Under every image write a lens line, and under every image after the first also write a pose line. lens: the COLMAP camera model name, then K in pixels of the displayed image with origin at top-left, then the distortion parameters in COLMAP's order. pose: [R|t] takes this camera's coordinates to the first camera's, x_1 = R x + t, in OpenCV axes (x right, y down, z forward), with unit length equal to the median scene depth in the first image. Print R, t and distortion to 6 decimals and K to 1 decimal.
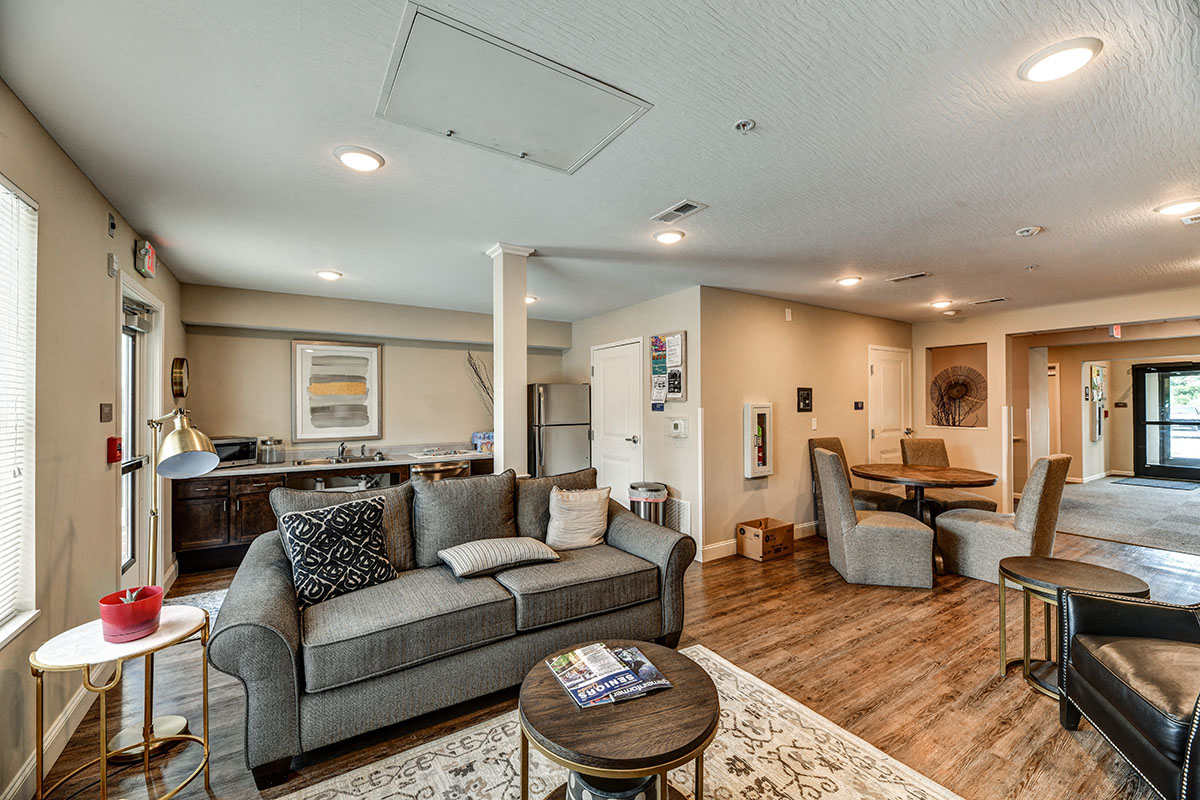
lens RADIAL K [[490.5, 0, 600.0], [0, 490.5, 400.5], [0, 0, 1]] dist [0.000133, -0.000024]
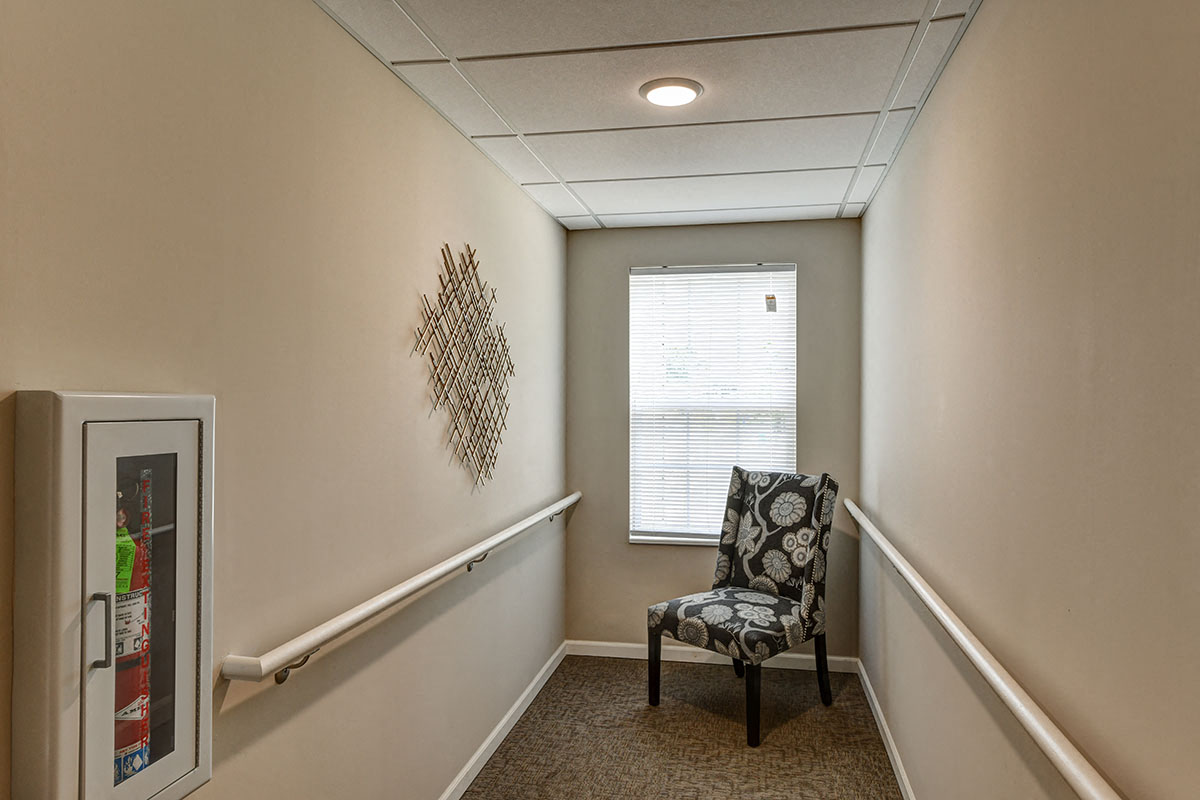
lens RADIAL K [[821.8, 0, 600.1], [0, 821.8, 397.5], [0, 0, 1]] dist [0.004040, 0.001197]
pose [[0.694165, 0.006085, 0.719790, 0.207310], [-0.012184, 0.999920, 0.003297, 0.001226], [-0.719713, -0.011059, 0.694184, 0.612693]]
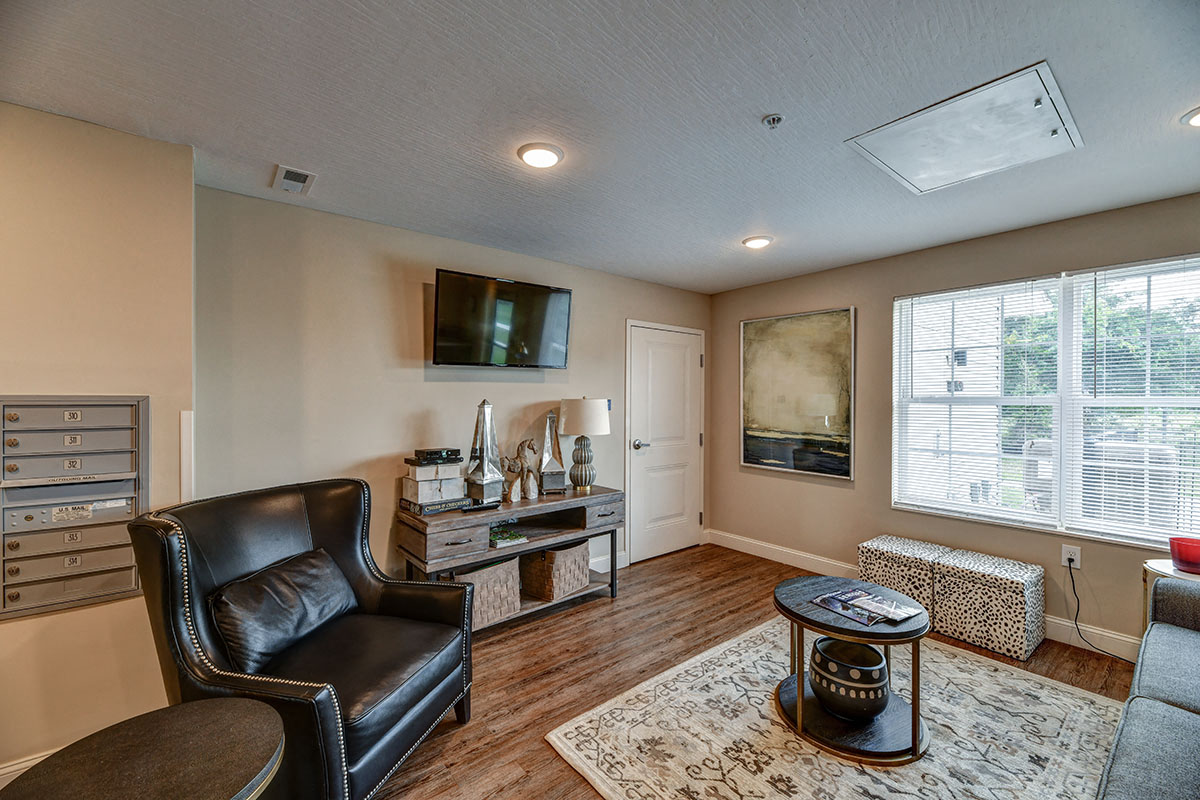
lens RADIAL K [[490.5, 0, 600.5], [0, 490.5, 399.8], [0, 0, 1]] dist [0.000133, -0.000024]
pose [[-0.994275, 0.002261, -0.106825, 0.884310], [0.003028, 0.999971, -0.007017, 0.010578], [0.106806, -0.007300, -0.994253, 2.307995]]
